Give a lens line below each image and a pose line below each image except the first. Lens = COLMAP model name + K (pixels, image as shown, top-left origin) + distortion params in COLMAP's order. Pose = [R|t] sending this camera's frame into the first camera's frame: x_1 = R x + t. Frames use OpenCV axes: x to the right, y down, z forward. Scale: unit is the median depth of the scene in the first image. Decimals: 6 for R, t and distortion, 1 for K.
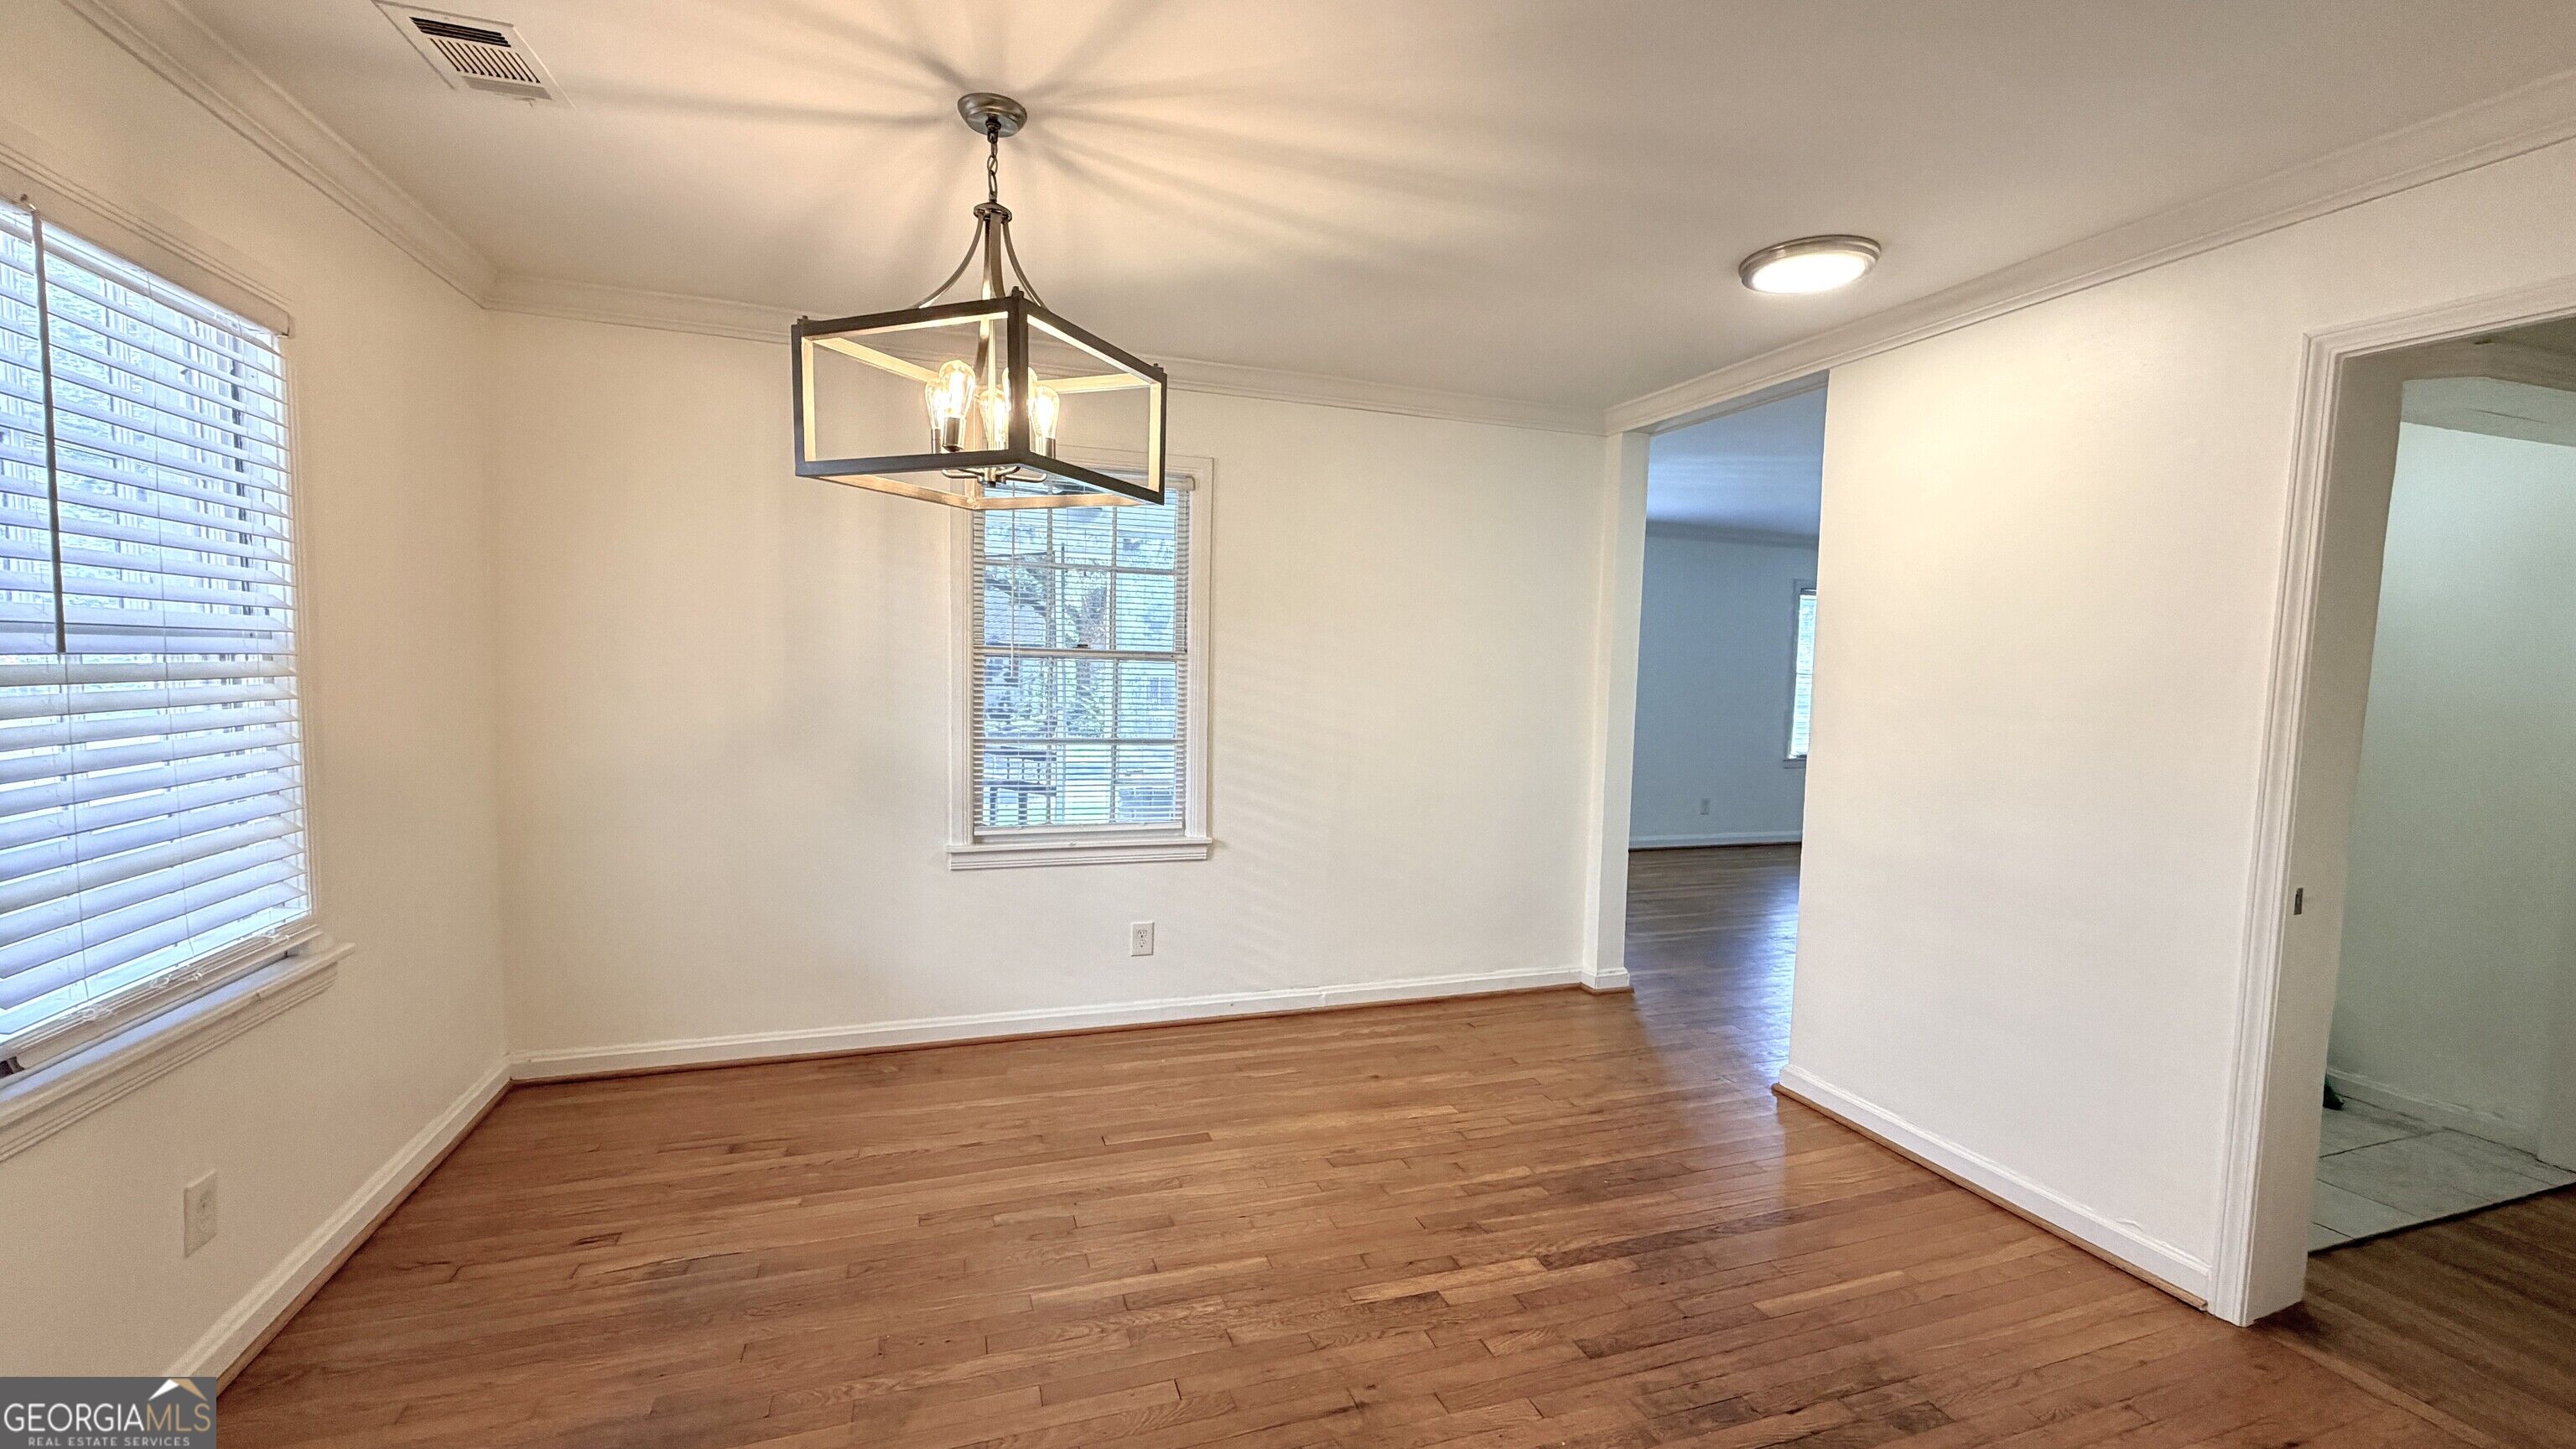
lens RADIAL K [[1033.2, 0, 1273.7], [0, 1033.2, 742.5], [0, 0, 1]] dist [0.000484, -0.000023]
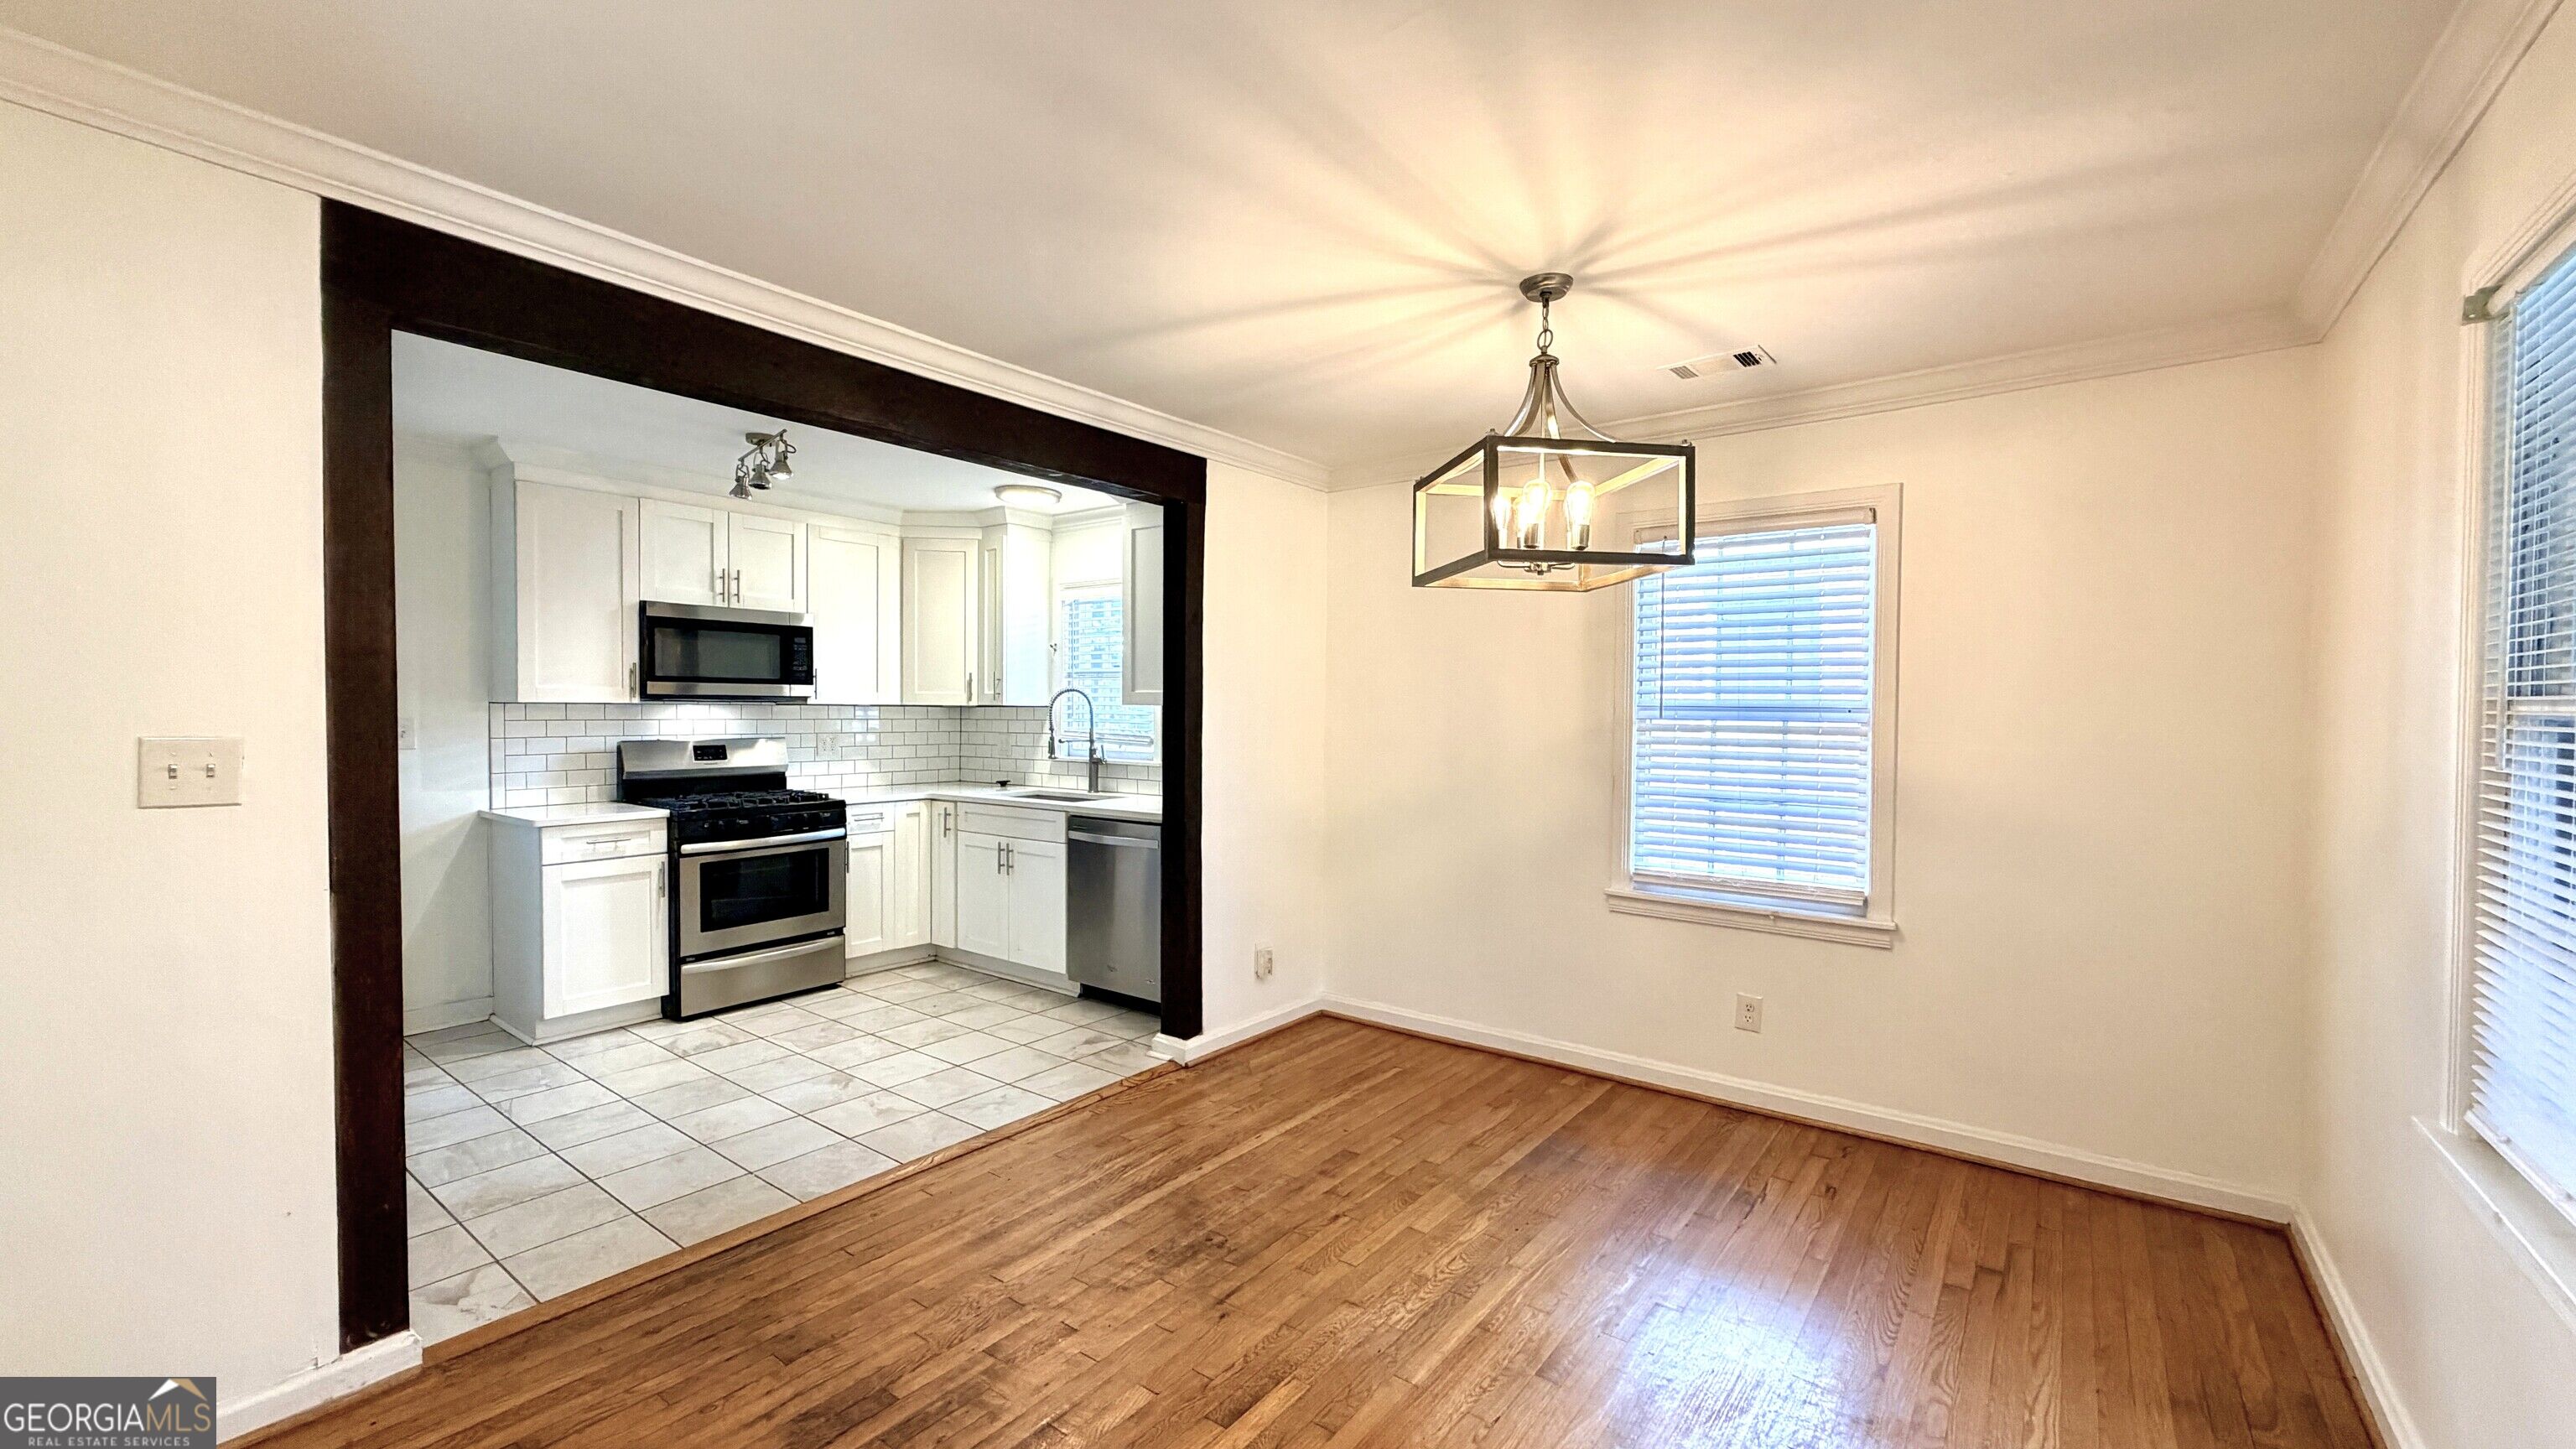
lens RADIAL K [[1033.2, 0, 1289.4], [0, 1033.2, 731.0], [0, 0, 1]] dist [0.000484, -0.000023]
pose [[-0.823825, -0.018234, -0.566551, 0.647740], [-0.071988, 0.994755, 0.072664, -0.120087], [0.562255, 0.100647, -0.820816, 1.768144]]
